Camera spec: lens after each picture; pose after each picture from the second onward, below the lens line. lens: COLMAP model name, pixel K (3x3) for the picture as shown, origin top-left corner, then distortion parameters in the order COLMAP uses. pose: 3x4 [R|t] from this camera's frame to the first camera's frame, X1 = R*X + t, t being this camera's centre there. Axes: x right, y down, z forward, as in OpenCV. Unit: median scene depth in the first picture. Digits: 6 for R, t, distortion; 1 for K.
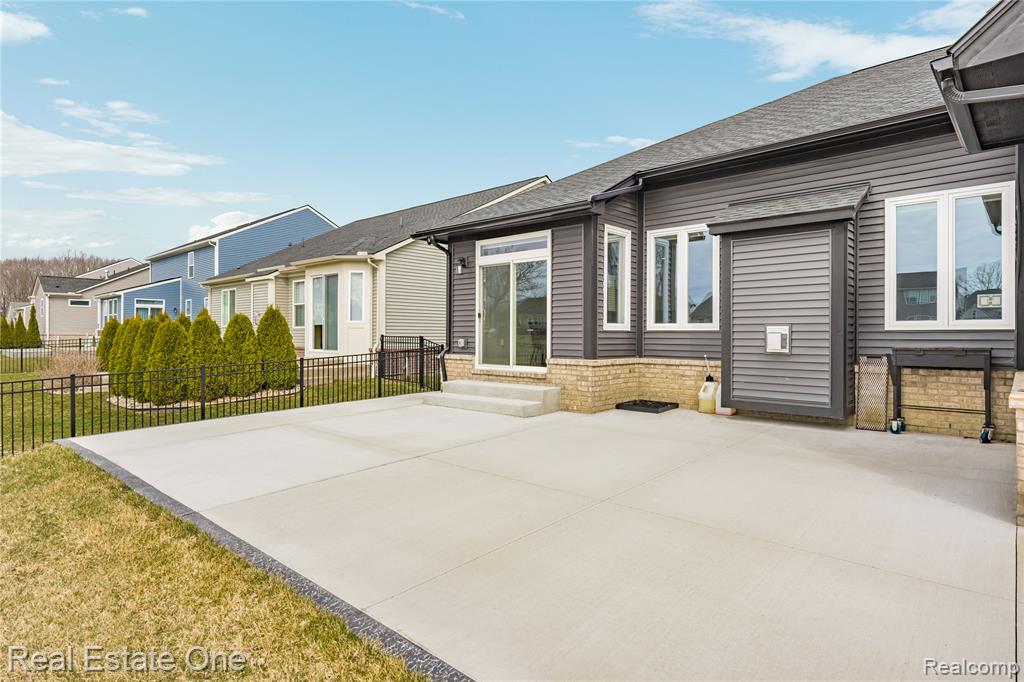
lens RADIAL K [[560.1, 0, 510.7], [0, 560.1, 333.9], [0, 0, 1]] dist [0.002628, -0.000943]
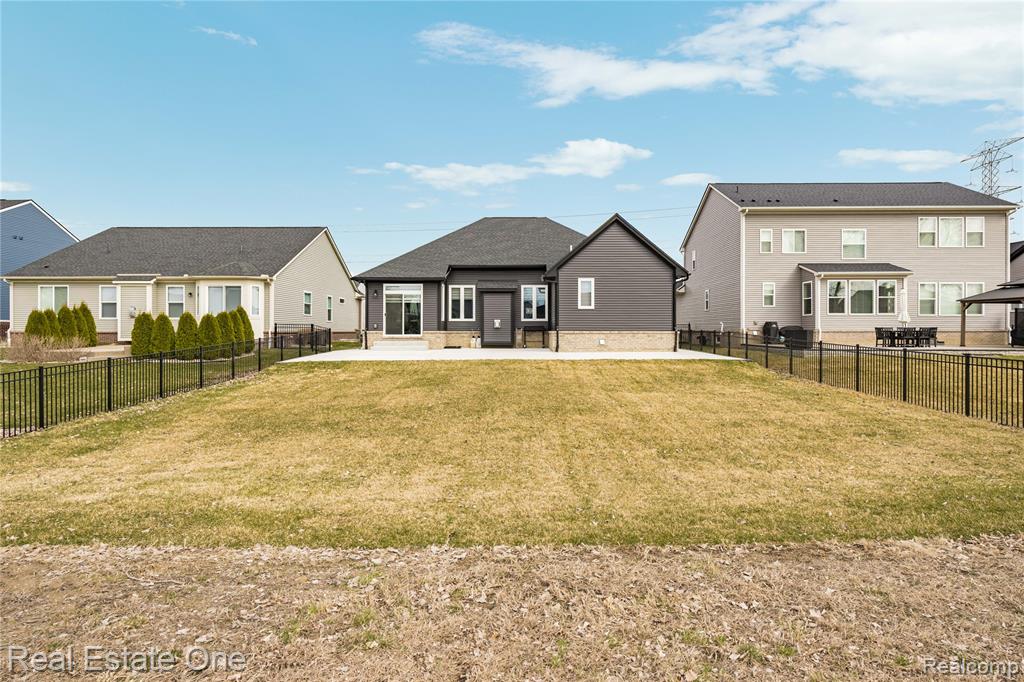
lens RADIAL K [[560.1, 0, 510.7], [0, 560.1, 333.9], [0, 0, 1]] dist [0.002628, -0.000943]
pose [[0.747567, -0.007357, 0.664146, -1.255939], [0.001657, 0.999956, 0.009213, 0.029514], [-0.664185, -0.005787, 0.747546, -1.168949]]
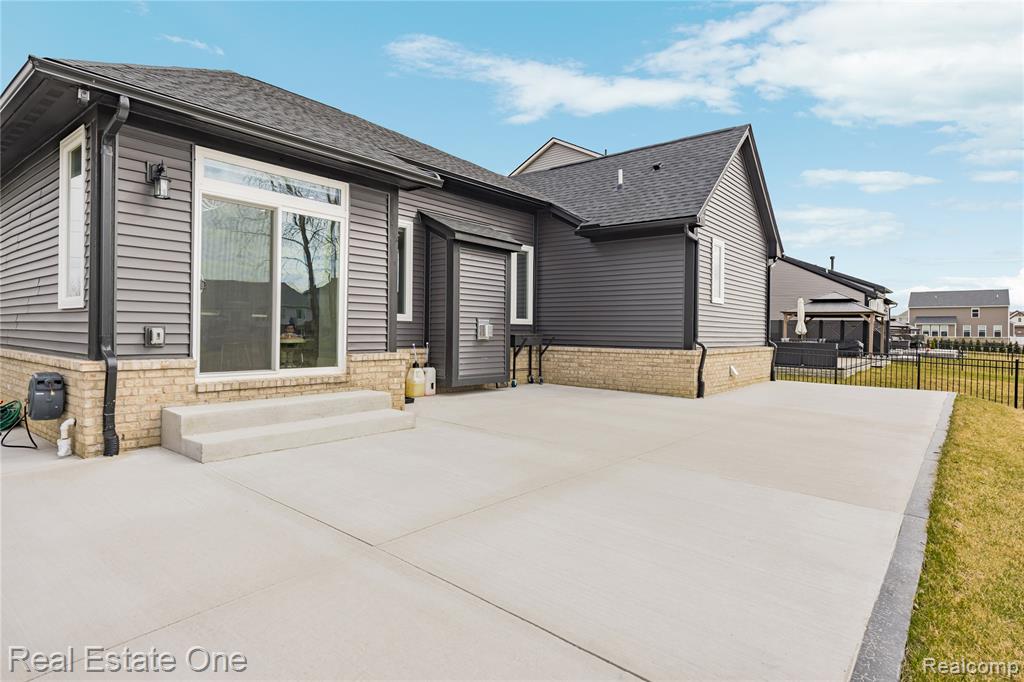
lens RADIAL K [[560.1, 0, 510.7], [0, 560.1, 333.9], [0, 0, 1]] dist [0.002628, -0.000943]
pose [[-0.062103, -0.009925, 0.998020, -0.619231], [-0.014660, 0.999852, 0.009031, 0.005351], [-0.997962, -0.014070, -0.062239, 0.730711]]
